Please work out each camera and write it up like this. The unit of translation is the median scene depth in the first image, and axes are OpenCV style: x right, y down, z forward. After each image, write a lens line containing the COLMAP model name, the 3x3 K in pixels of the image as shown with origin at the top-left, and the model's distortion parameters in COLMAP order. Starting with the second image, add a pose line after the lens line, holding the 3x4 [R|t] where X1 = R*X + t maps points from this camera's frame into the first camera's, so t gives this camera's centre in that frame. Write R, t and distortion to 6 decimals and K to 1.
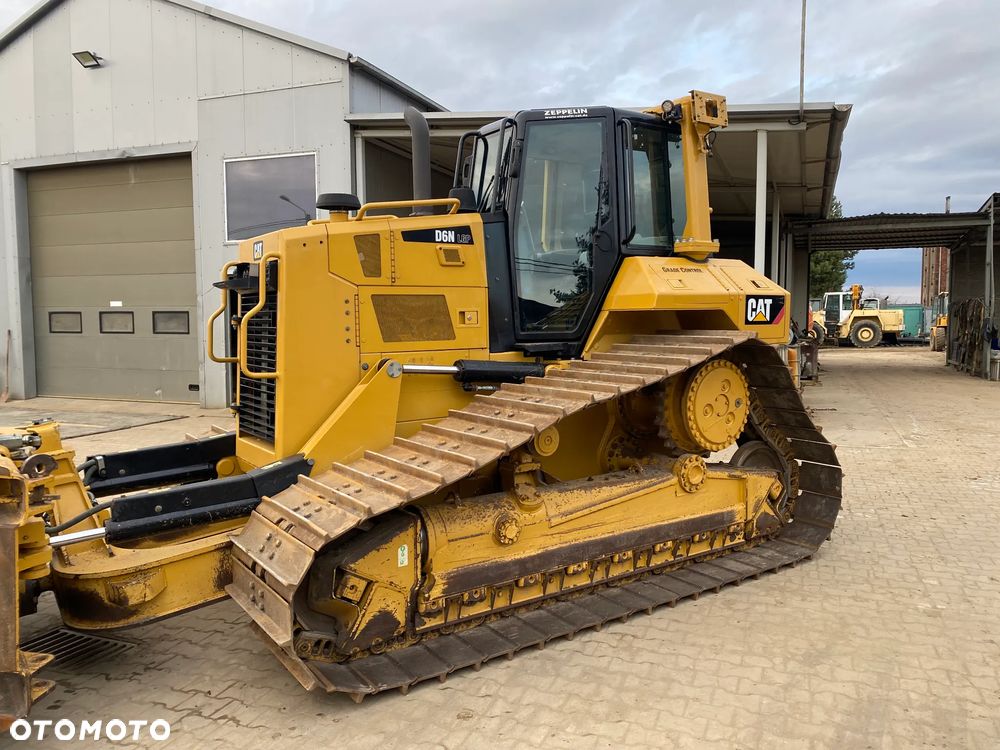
lens RADIAL K [[753.9, 0, 510.4], [0, 753.9, 368.0], [0, 0, 1]] dist [0.149481, -0.279481]
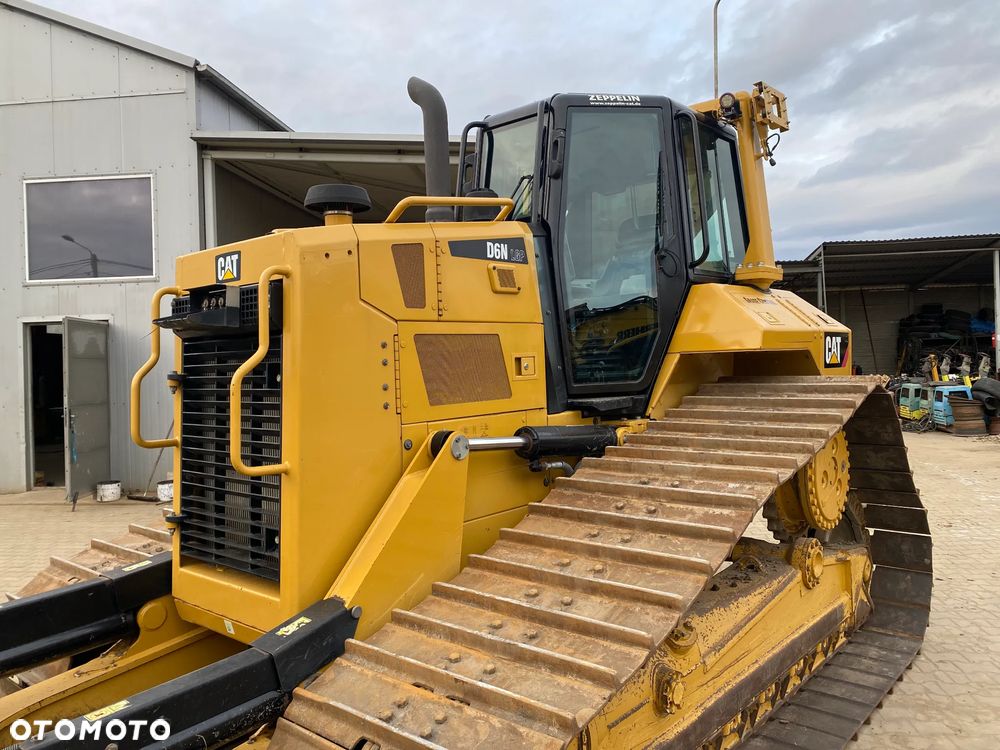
lens RADIAL K [[756.0, 0, 502.4], [0, 756.0, 370.2], [0, 0, 1]] dist [0.071542, -0.078429]
pose [[0.969327, -0.023843, 0.244614, -0.251310], [0.039164, 0.997550, -0.057962, -0.023106], [-0.242633, 0.065764, 0.967887, 0.326189]]
